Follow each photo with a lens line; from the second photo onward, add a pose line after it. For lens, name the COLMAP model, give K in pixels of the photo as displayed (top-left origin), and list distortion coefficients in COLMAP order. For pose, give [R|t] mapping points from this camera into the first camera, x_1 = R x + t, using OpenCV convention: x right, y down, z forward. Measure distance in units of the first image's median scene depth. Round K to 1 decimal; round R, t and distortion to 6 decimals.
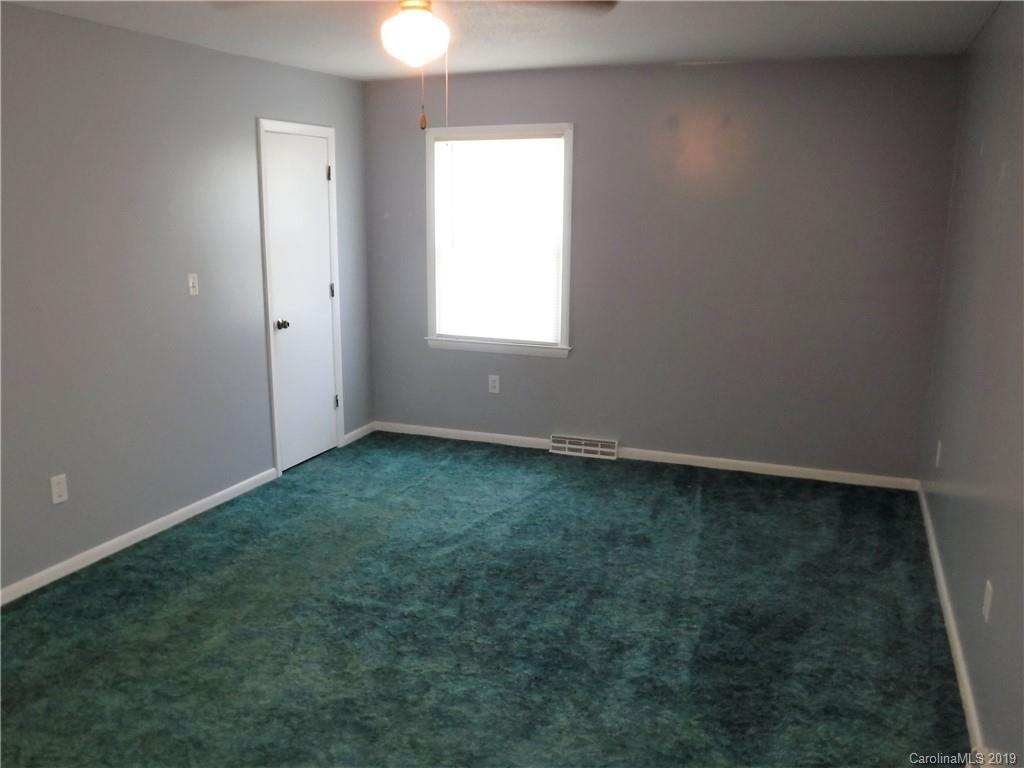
lens RADIAL K [[862.5, 0, 516.2], [0, 862.5, 396.3], [0, 0, 1]] dist [-0.117993, 0.045366]
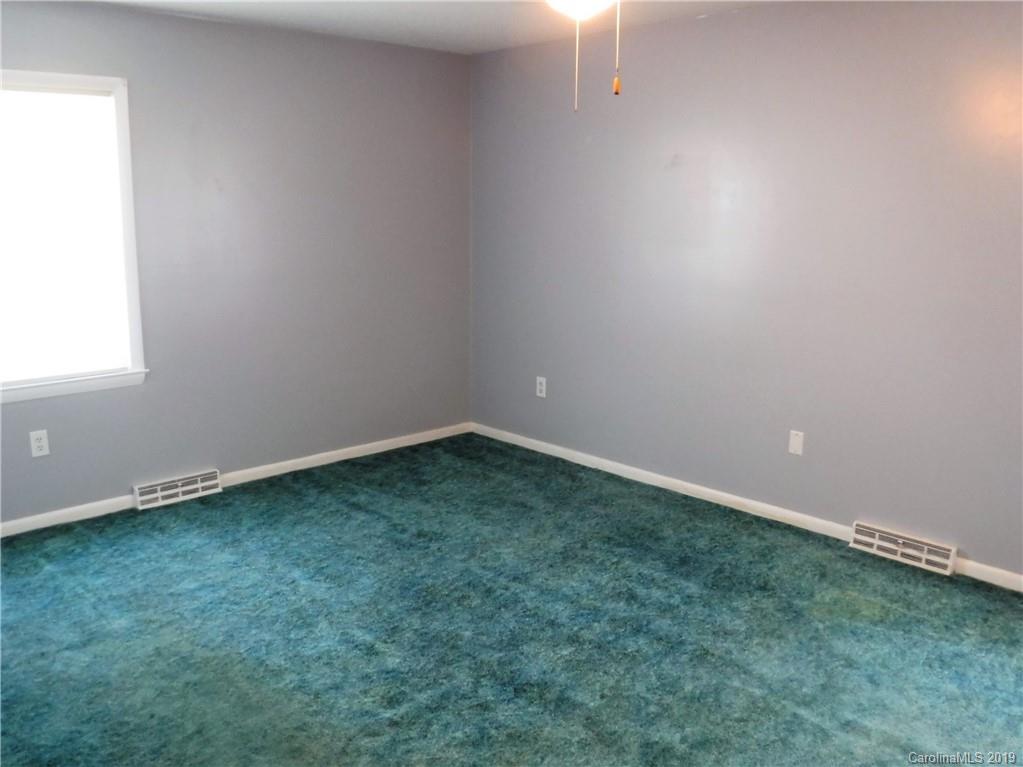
lens RADIAL K [[891.7, 0, 530.5], [0, 891.7, 407.2], [0, 0, 1]] dist [-0.100641, 0.016198]
pose [[0.390178, -0.208142, 0.896905, -0.677731], [0.191569, 0.971148, 0.142033, -0.090926], [-0.900590, 0.116401, 0.418794, 0.471853]]
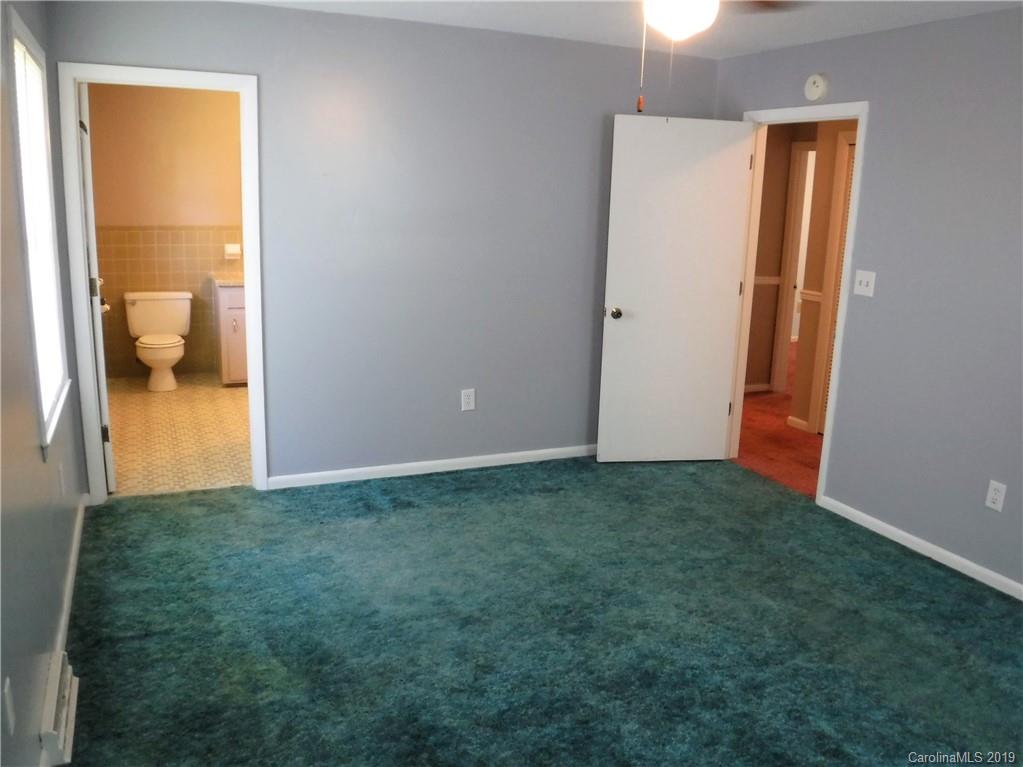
lens RADIAL K [[861.7, 0, 515.7], [0, 861.7, 395.8], [0, 0, 1]] dist [-0.117993, 0.045366]
pose [[-0.704928, 0.146293, -0.694028, 0.436475], [-0.178174, 0.910598, 0.372915, -0.222532], [0.686535, 0.386536, -0.615840, 1.008319]]
